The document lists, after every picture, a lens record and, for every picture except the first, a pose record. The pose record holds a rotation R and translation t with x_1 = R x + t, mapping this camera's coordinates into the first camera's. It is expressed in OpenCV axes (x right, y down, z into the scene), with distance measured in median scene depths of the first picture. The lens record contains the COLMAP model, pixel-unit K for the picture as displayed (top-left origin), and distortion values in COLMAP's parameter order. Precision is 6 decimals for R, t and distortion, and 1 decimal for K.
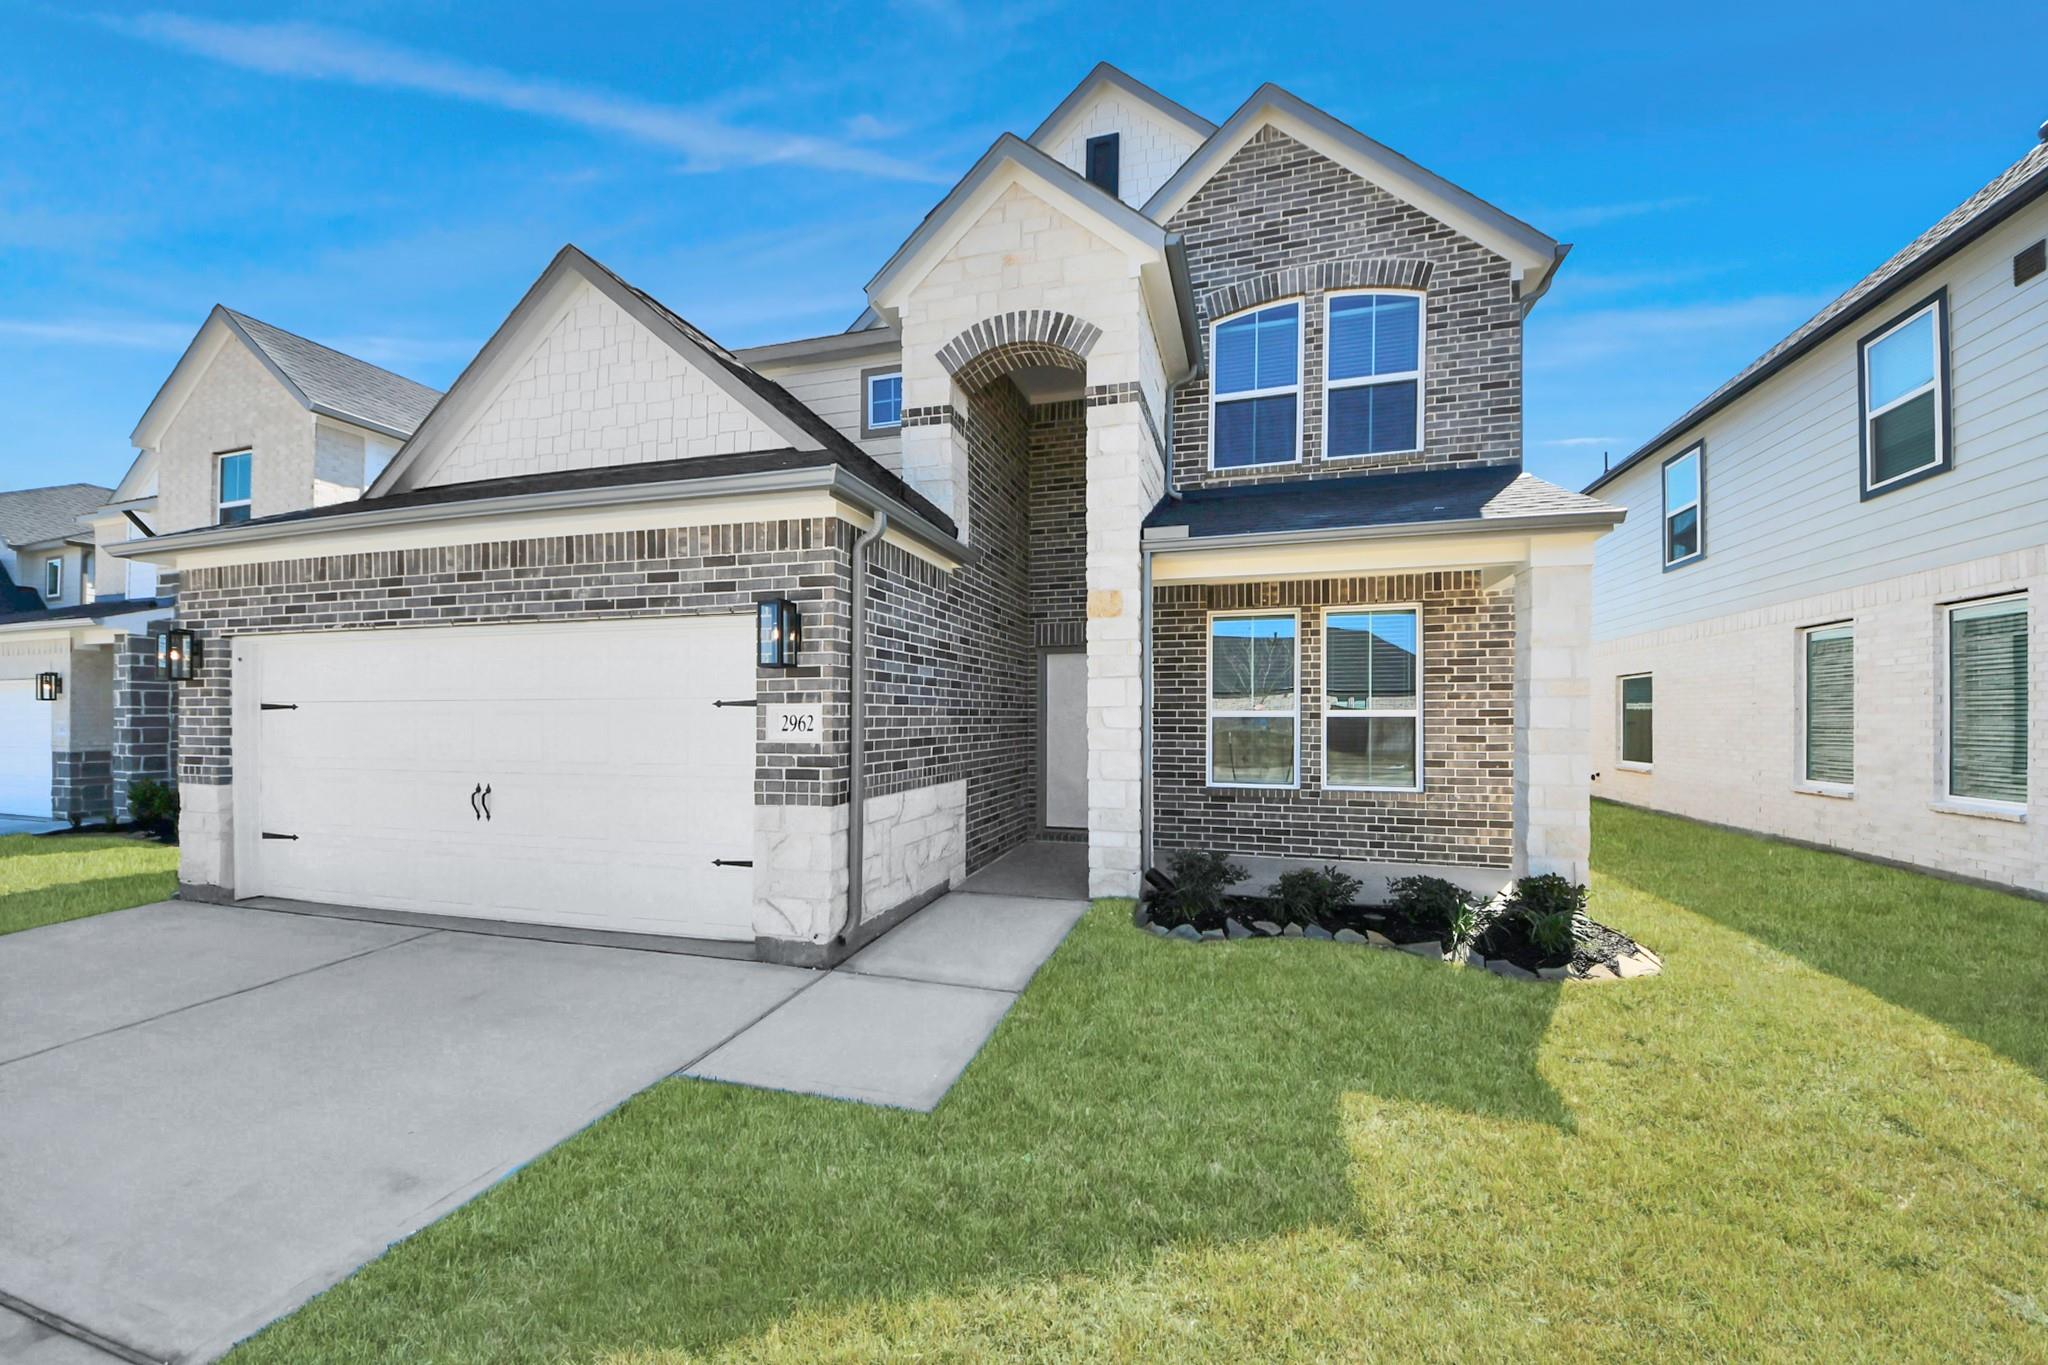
lens RADIAL K [[750.5, 0, 1096.9], [0, 750.5, 706.1], [0, 0, 1]] dist [0.019717, -0.017140]
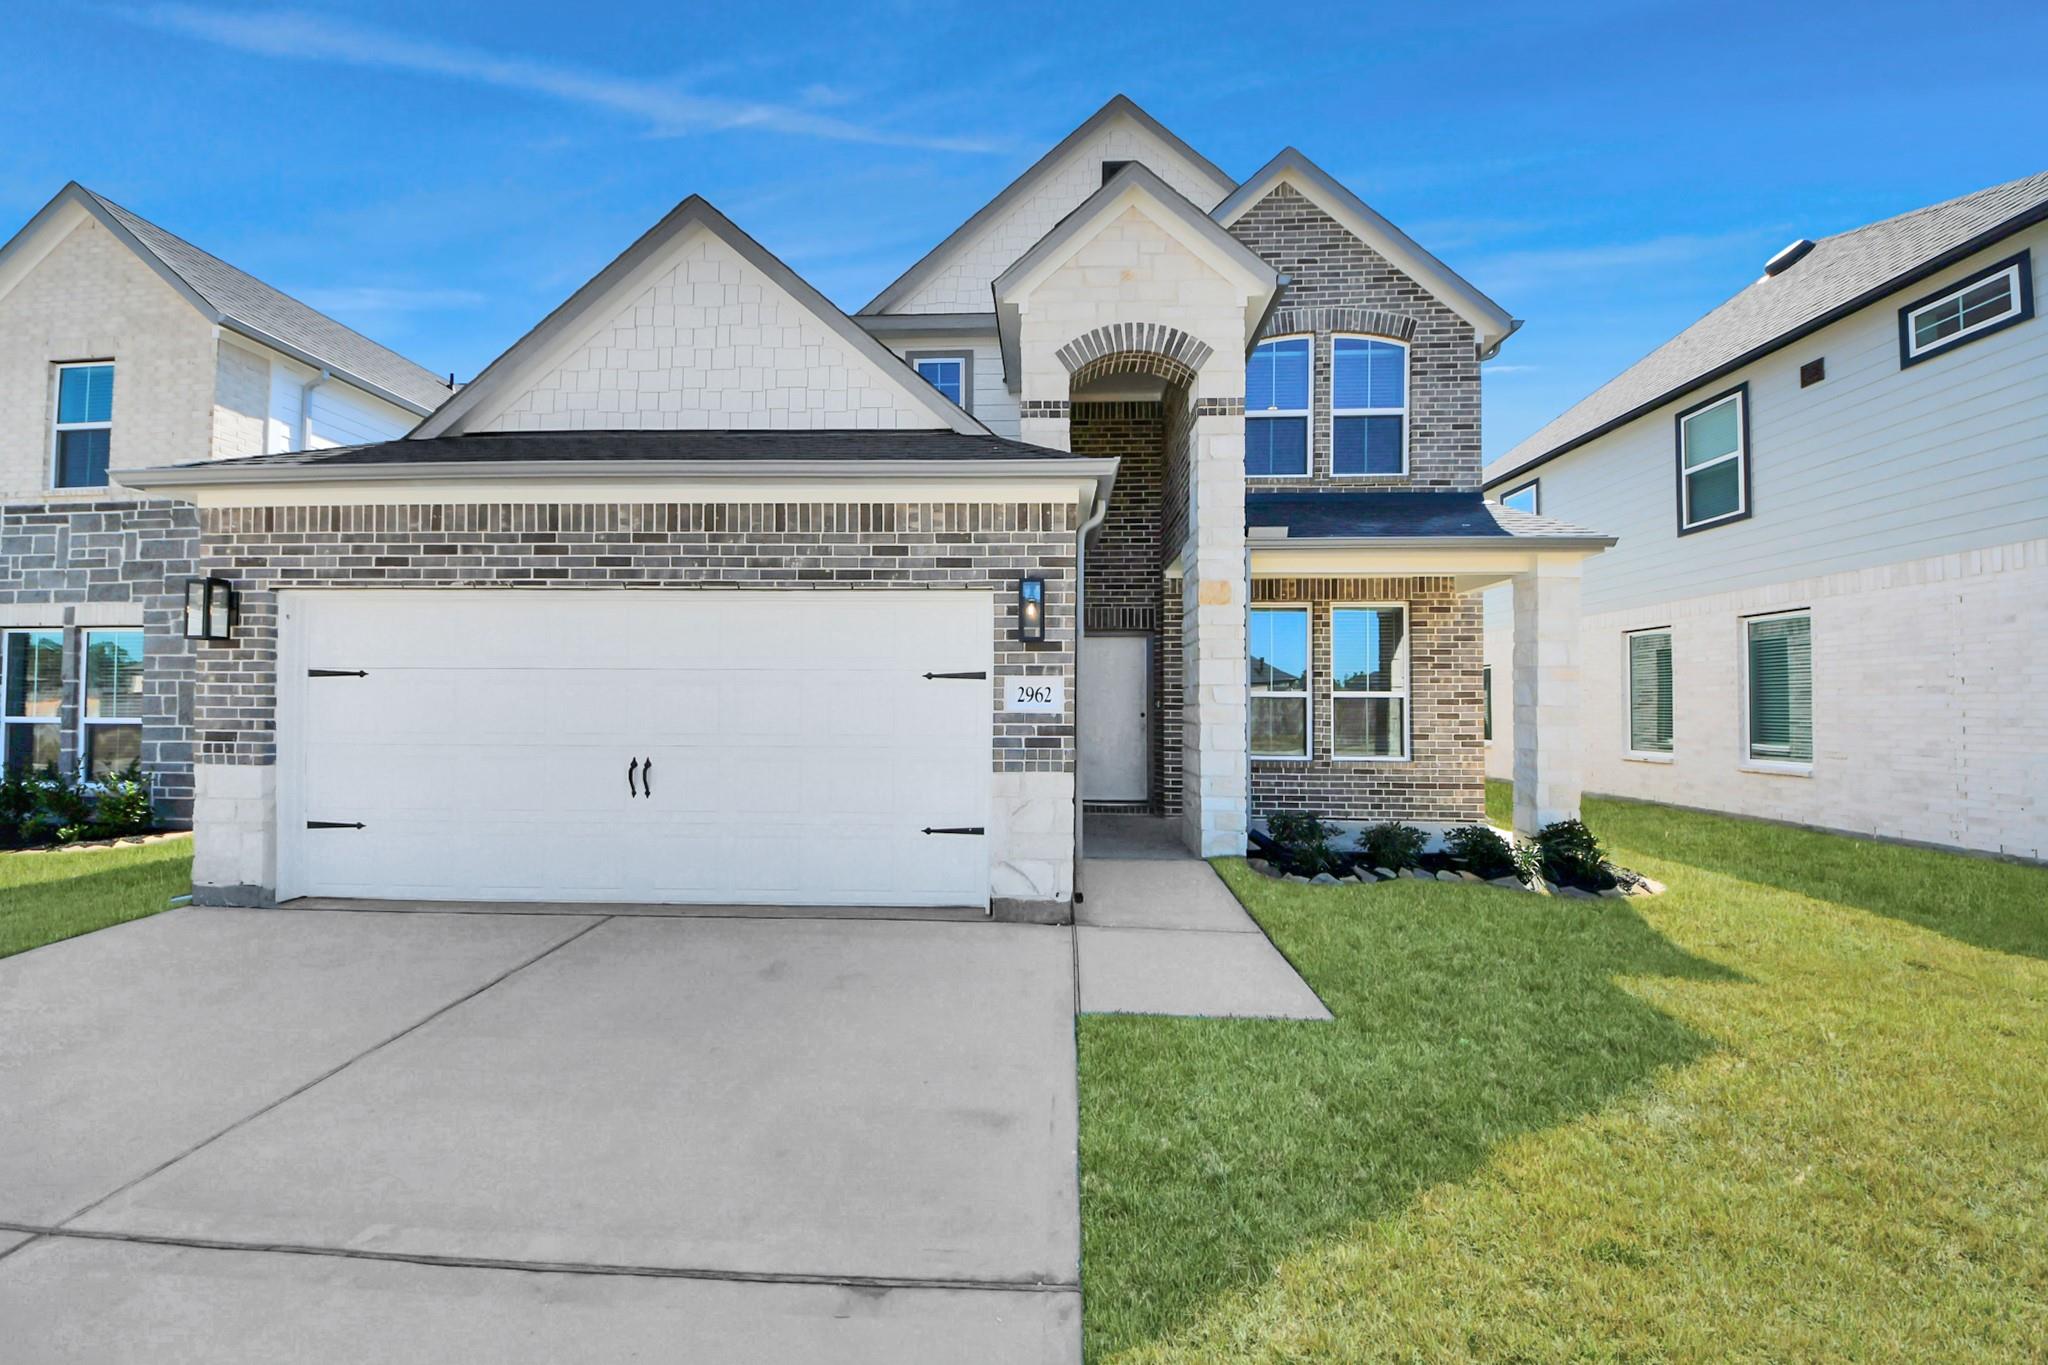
lens RADIAL K [[745.8, 0, 1050.0], [0, 745.8, 682.4], [0, 0, 1]] dist [0.014088, -0.013211]
pose [[0.972702, 0.012340, 0.231731, -0.479541], [-0.008894, 0.999834, -0.015906, 0.016911], [-0.231888, 0.013410, 0.972650, -0.021292]]
